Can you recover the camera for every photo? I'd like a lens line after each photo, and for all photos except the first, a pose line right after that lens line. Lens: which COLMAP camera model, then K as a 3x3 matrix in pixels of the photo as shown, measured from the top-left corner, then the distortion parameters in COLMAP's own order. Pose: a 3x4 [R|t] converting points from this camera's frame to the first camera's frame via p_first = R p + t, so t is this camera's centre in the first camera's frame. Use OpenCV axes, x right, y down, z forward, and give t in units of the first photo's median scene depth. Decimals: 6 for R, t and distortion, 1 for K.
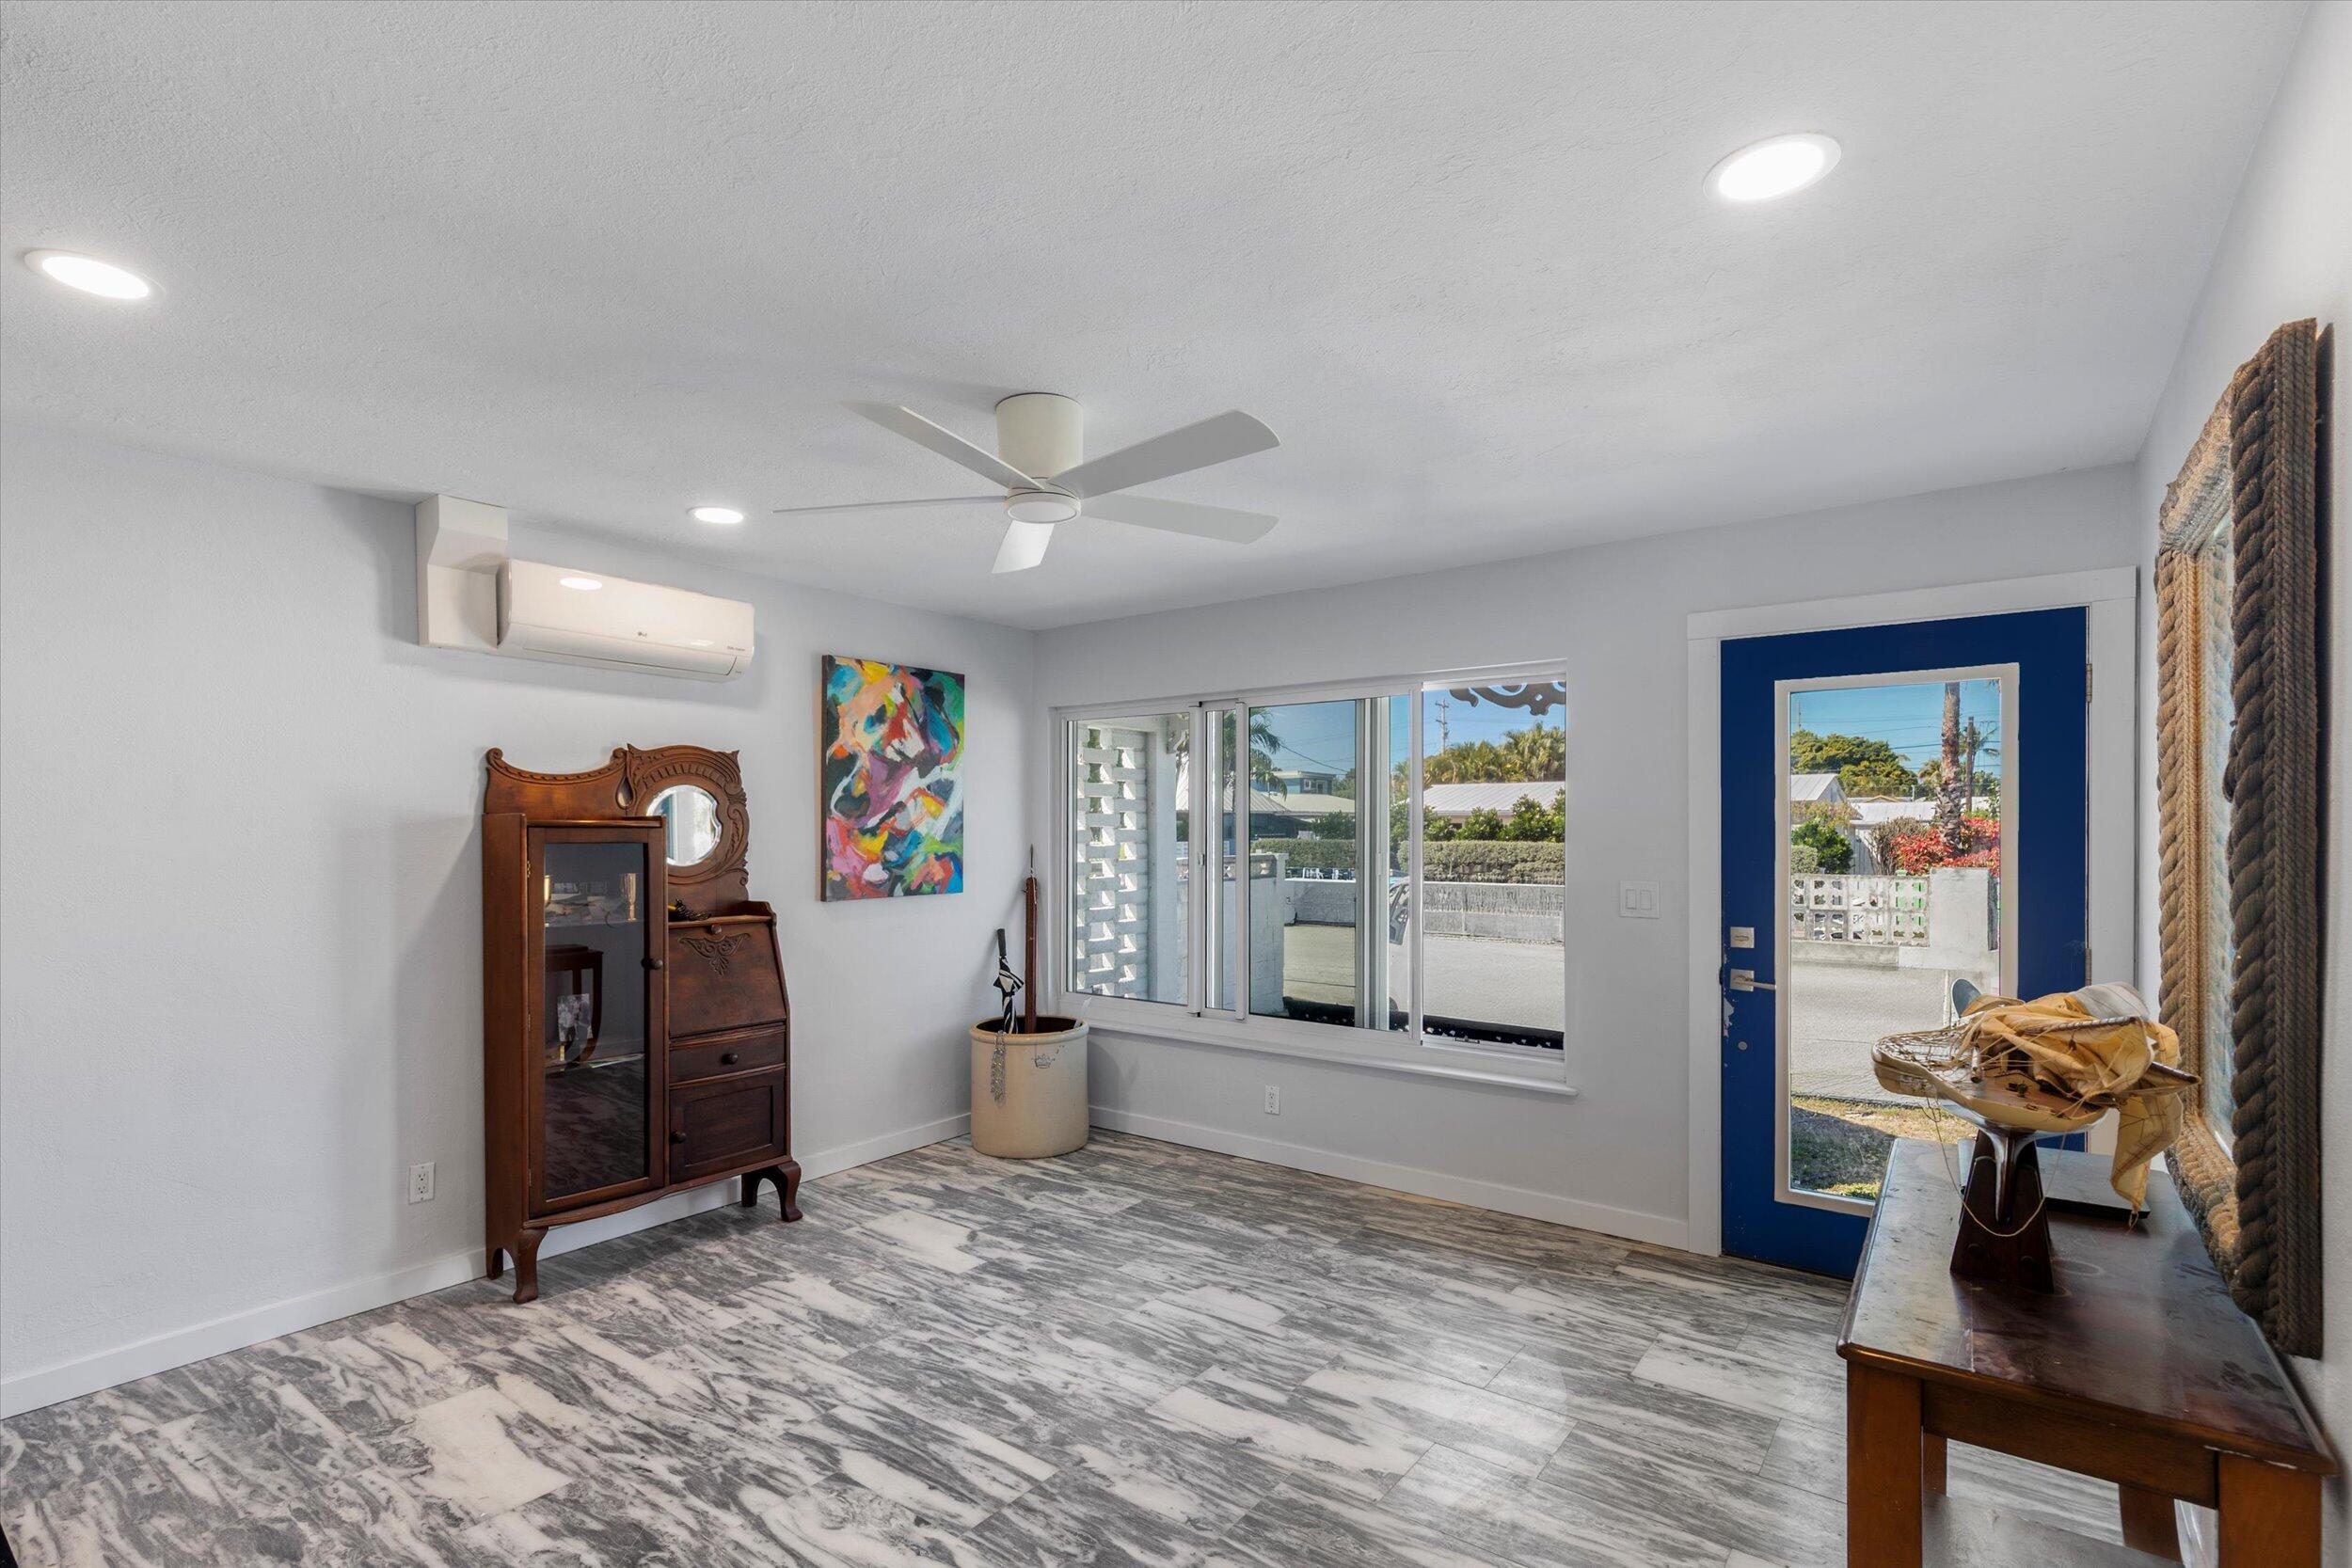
lens RADIAL K [[1114.0, 0, 1180.4], [0, 1114.0, 834.4], [0, 0, 1]] dist [0.004236, 0.000224]
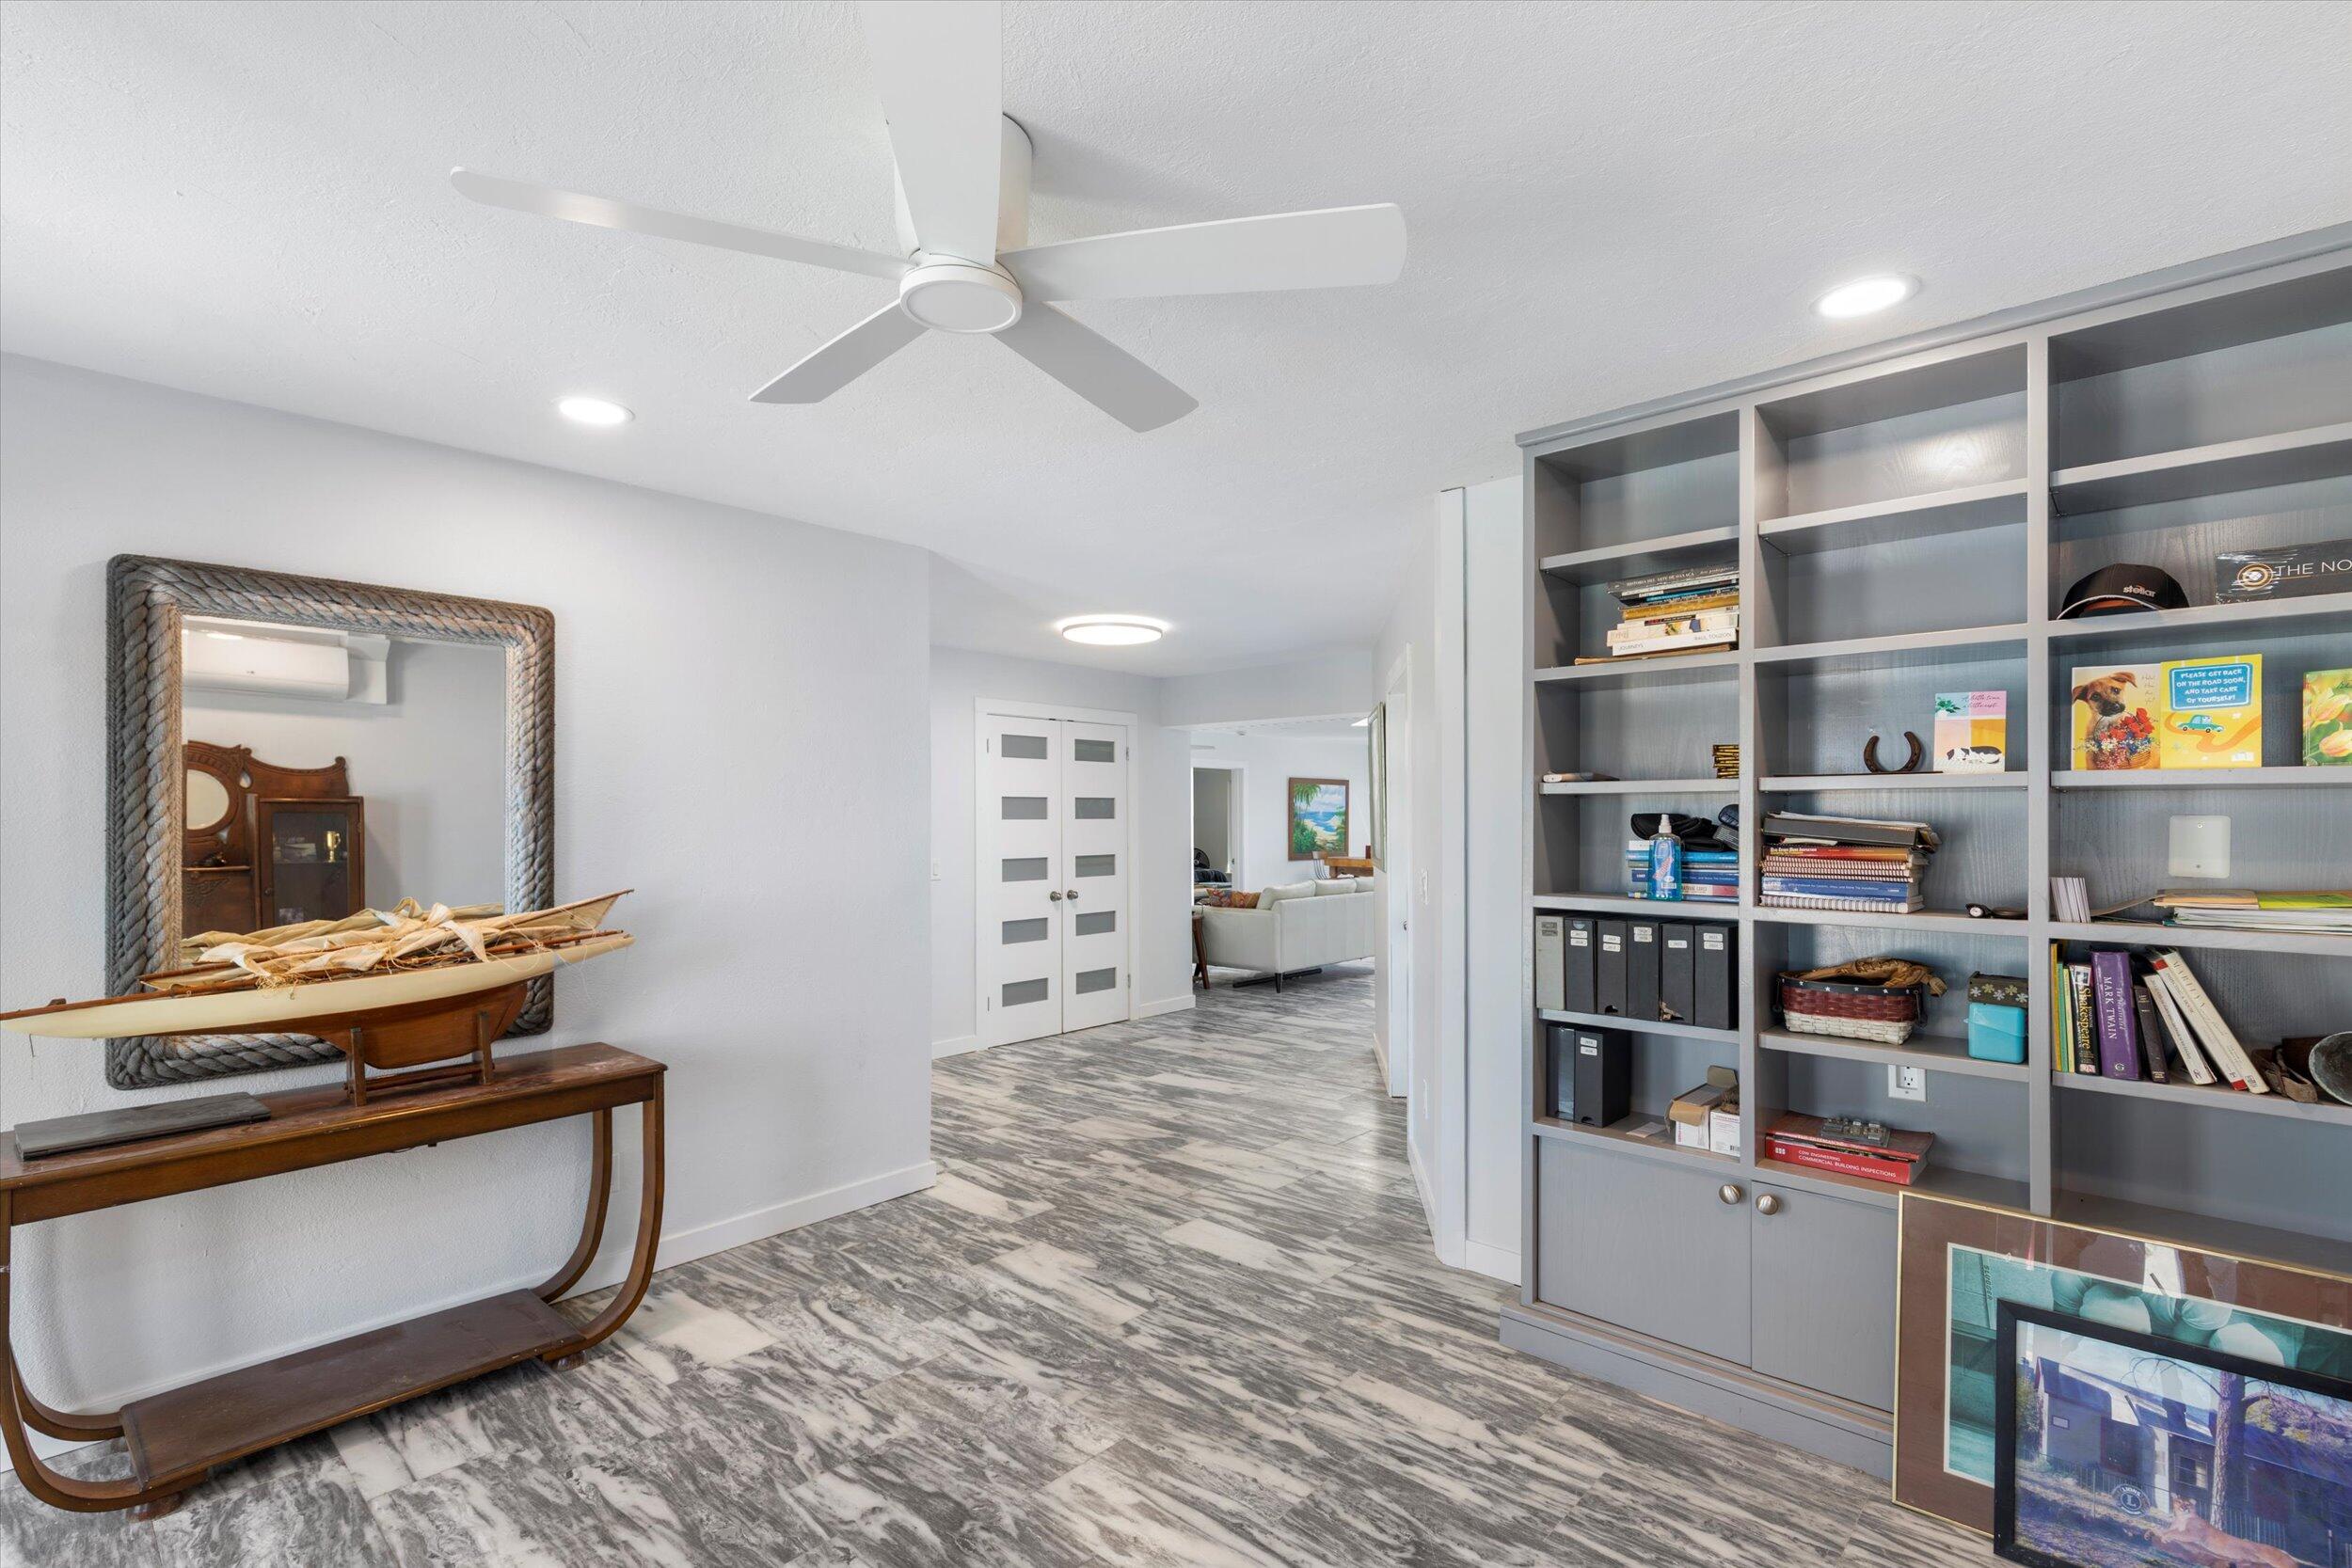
lens RADIAL K [[1071.0, 0, 1137.1], [0, 1071.0, 815.6], [0, 0, 1]] dist [0.004134, 0.000884]
pose [[-0.990252, 0.007526, 0.139083, -0.189041], [0.007928, 0.999966, 0.002331, 0.000160], [-0.139061, 0.003410, -0.990278, 0.982226]]
